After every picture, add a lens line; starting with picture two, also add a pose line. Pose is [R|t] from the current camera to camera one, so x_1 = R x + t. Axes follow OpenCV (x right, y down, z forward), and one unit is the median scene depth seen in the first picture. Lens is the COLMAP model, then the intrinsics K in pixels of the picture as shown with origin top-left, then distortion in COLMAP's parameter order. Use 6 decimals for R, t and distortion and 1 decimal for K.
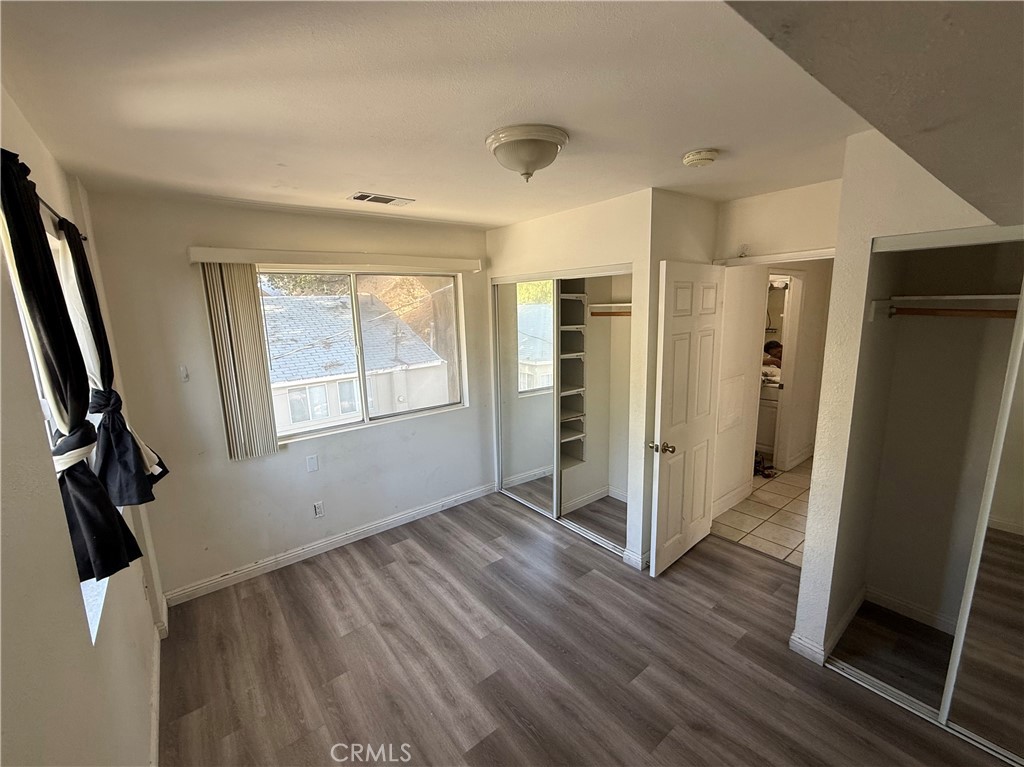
lens RADIAL K [[423.8, 0, 504.5], [0, 423.8, 385.9], [0, 0, 1]] dist [-0.000464, 0.000286]
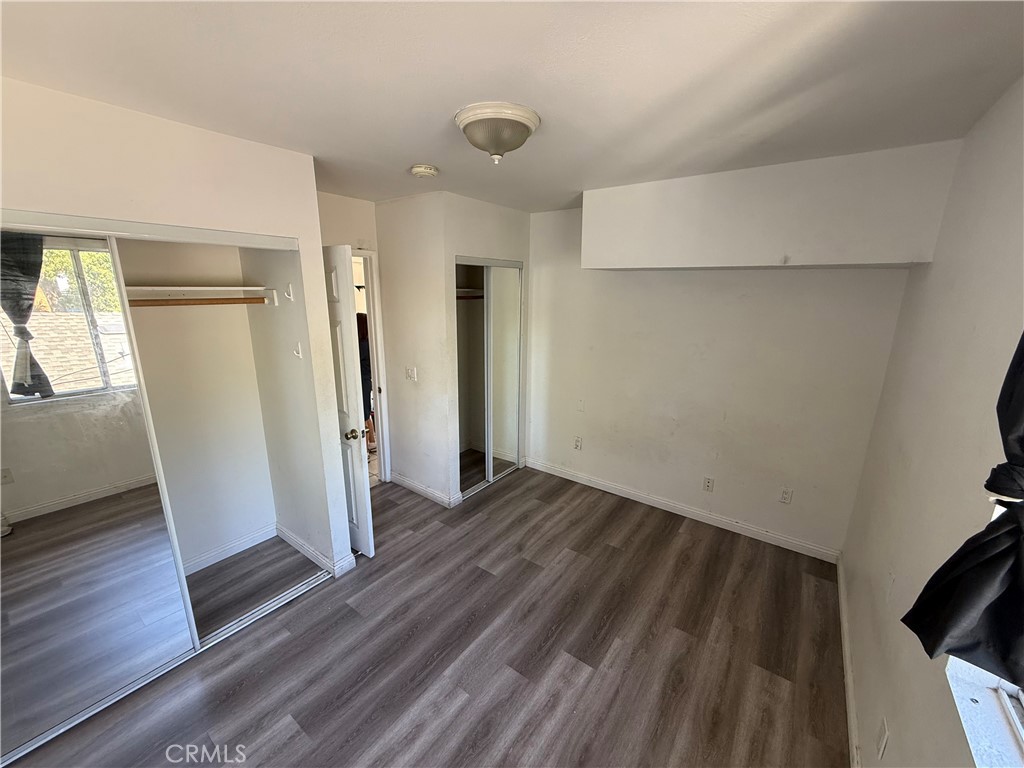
lens RADIAL K [[403.3, 0, 513.8], [0, 403.3, 387.9], [0, 0, 1]] dist [0.000391, 0.000037]
pose [[-0.265704, -0.213207, 0.940183, -0.705585], [0.171877, 0.949137, 0.263812, -0.170223], [-0.948609, 0.231692, -0.215544, 0.963464]]
